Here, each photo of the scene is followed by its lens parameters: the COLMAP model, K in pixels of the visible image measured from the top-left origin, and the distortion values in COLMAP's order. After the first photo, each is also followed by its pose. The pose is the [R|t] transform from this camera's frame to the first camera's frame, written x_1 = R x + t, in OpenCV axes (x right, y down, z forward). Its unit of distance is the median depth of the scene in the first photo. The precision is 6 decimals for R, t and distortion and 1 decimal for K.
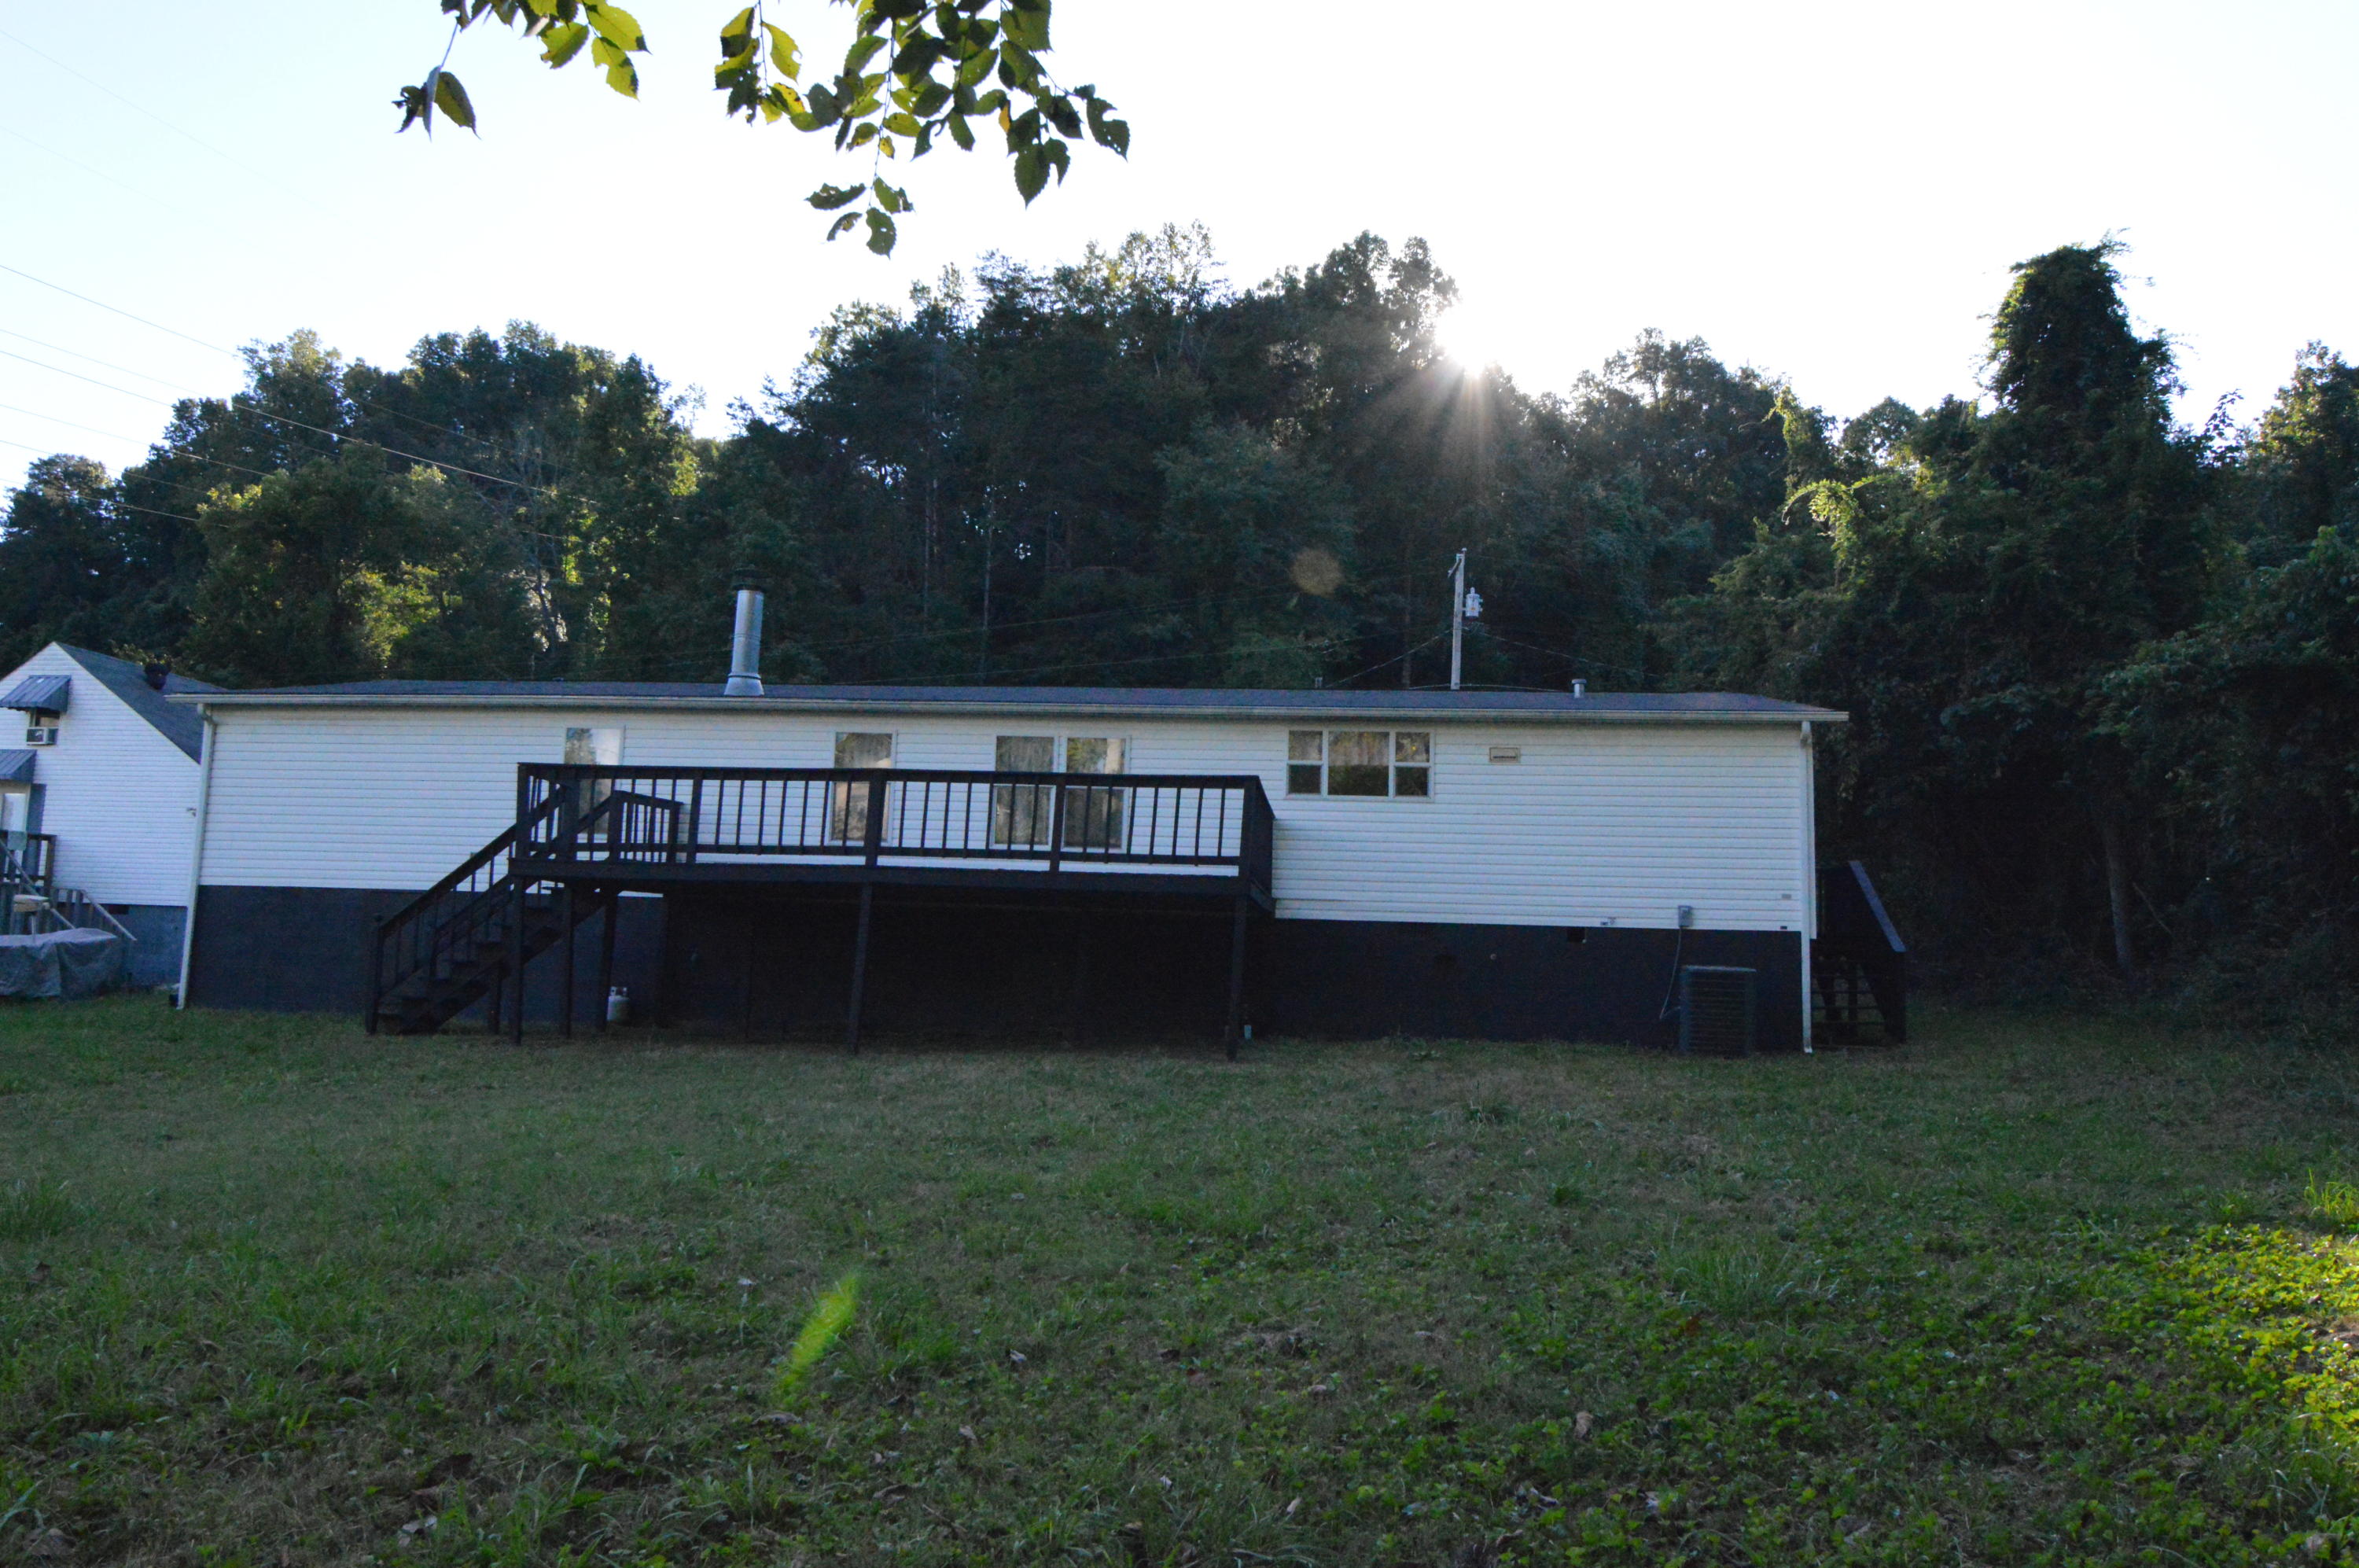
lens RADIAL K [[1637.9, 0, 1157.0], [0, 1637.9, 772.9], [0, 0, 1]] dist [-0.032916, 0.004684]
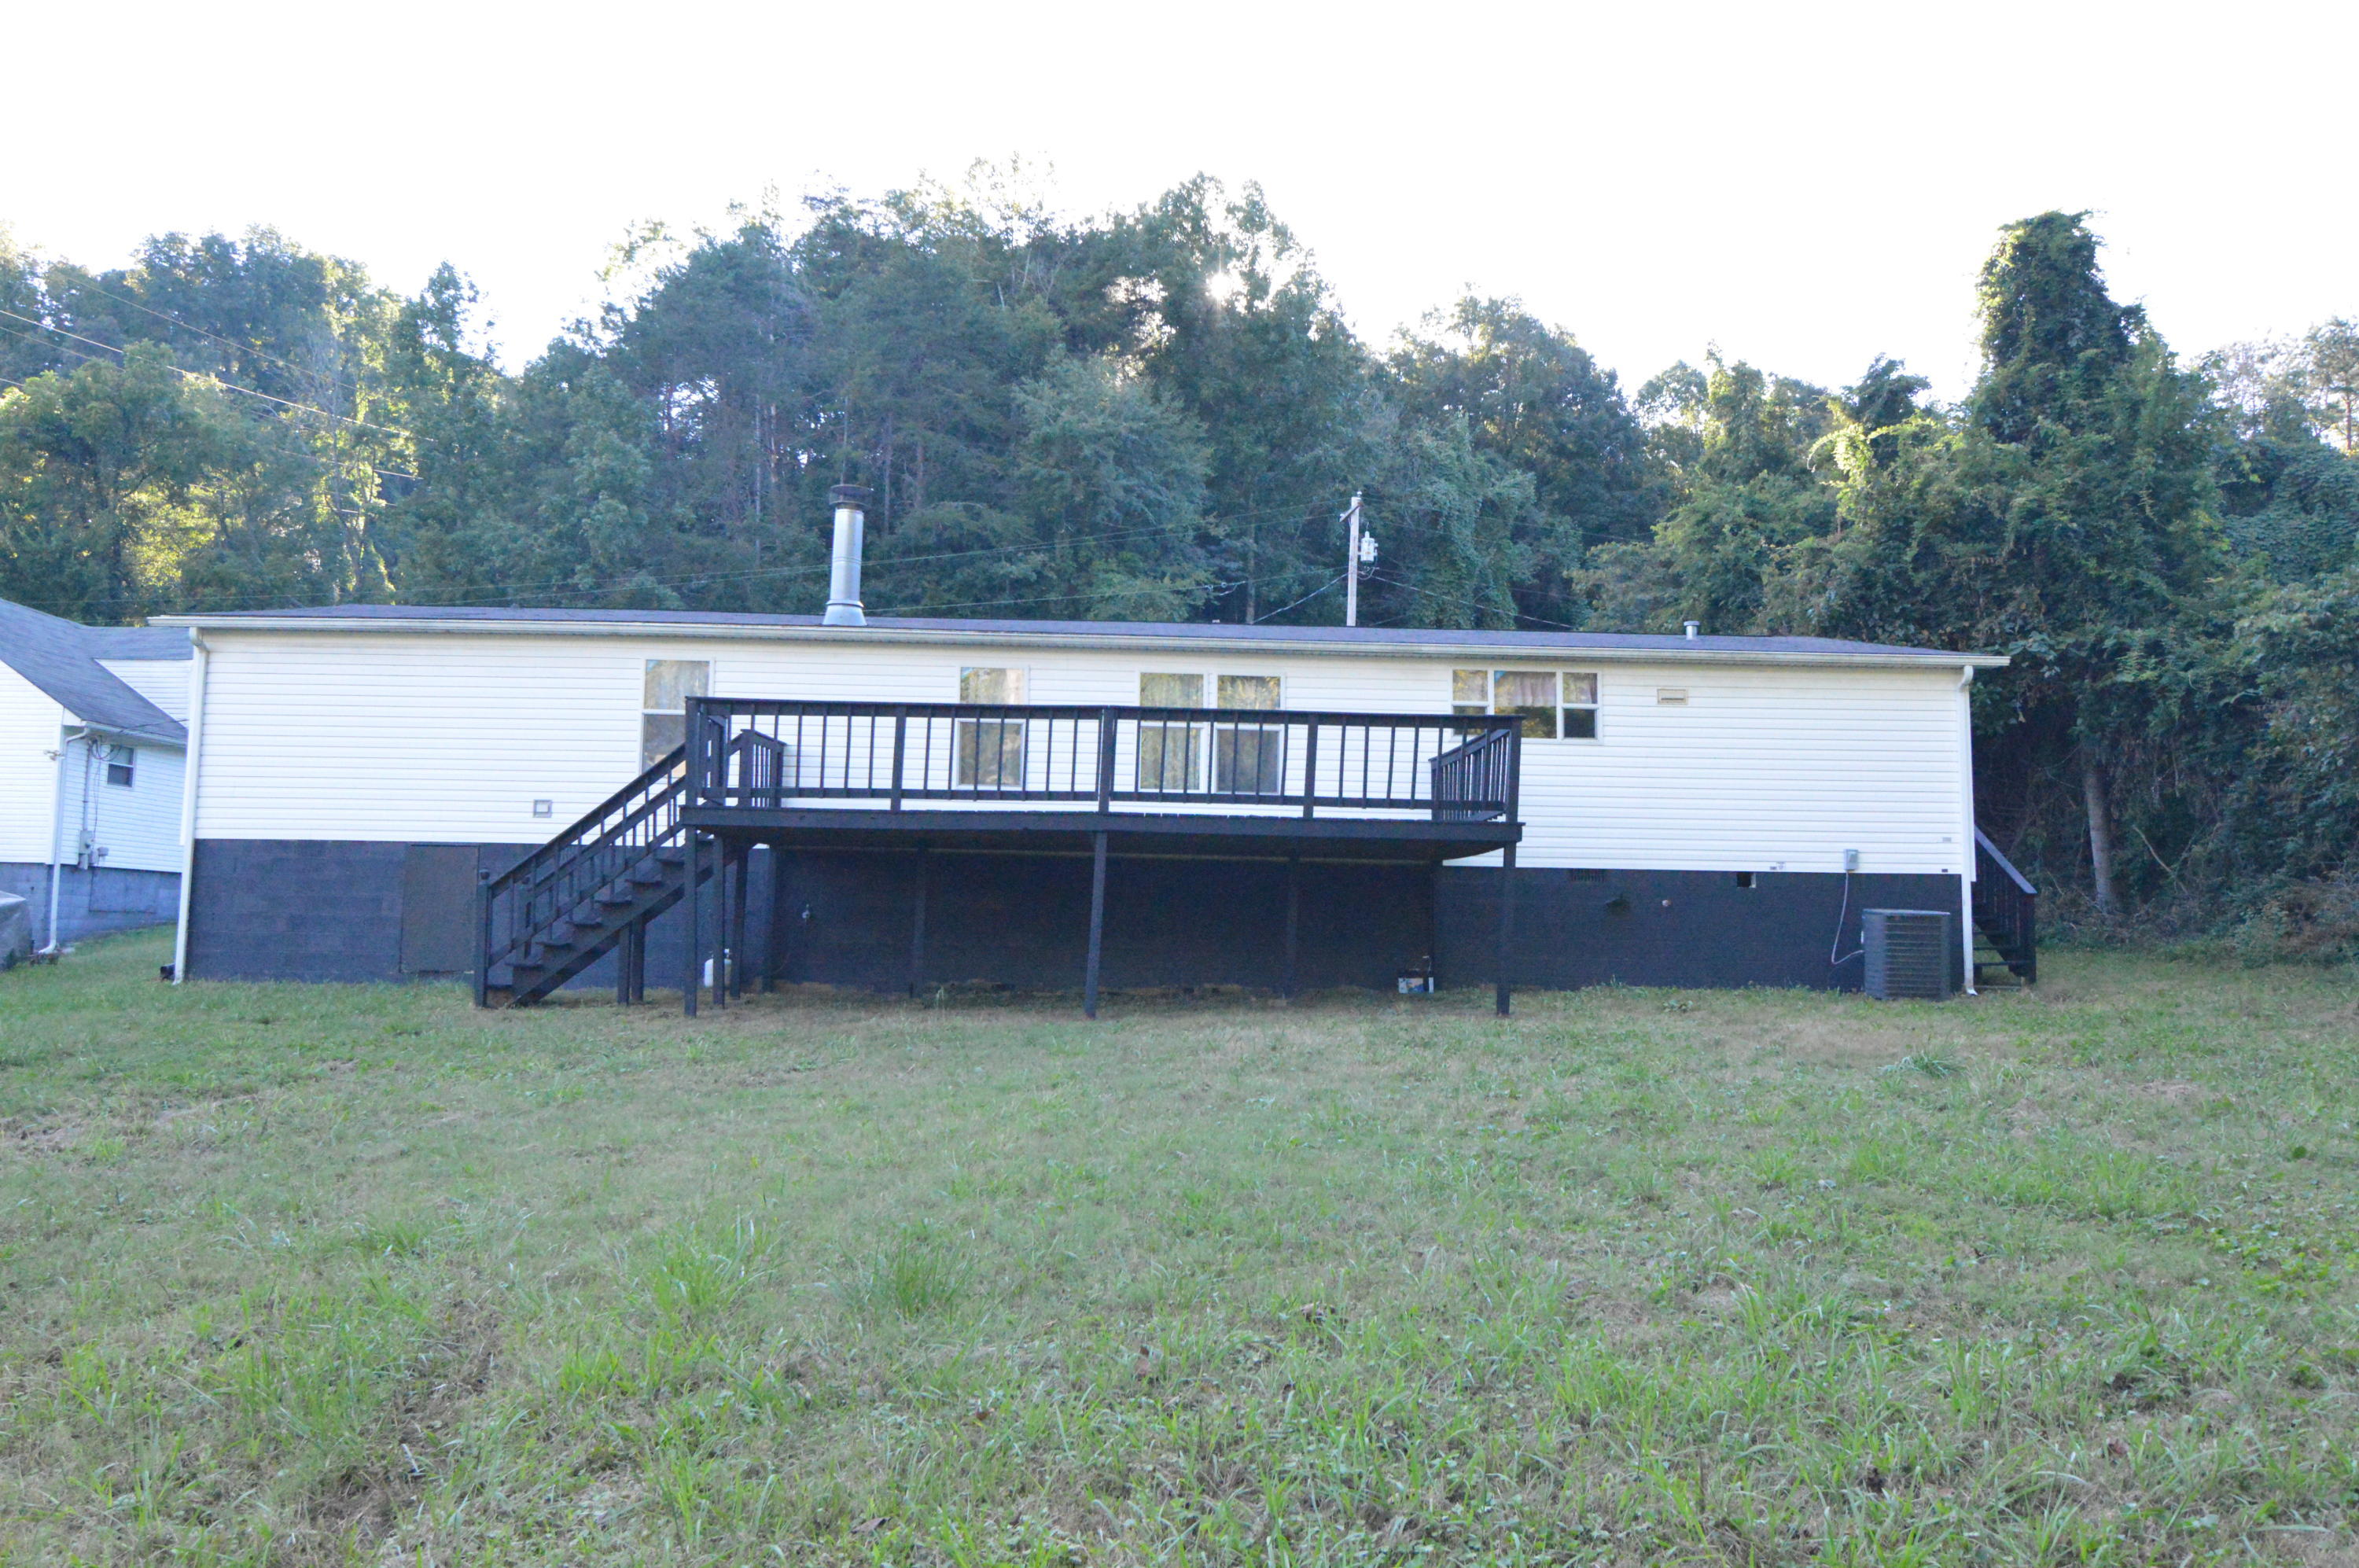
lens RADIAL K [[1637.9, 0, 1191.0], [0, 1637.9, 781.6], [0, 0, 1]] dist [-0.032916, 0.004684]
pose [[0.988049, -0.000857, 0.154138, -0.159355], [-0.005172, 0.999237, 0.038708, 0.002510], [-0.154053, -0.039043, 0.987291, 0.056749]]
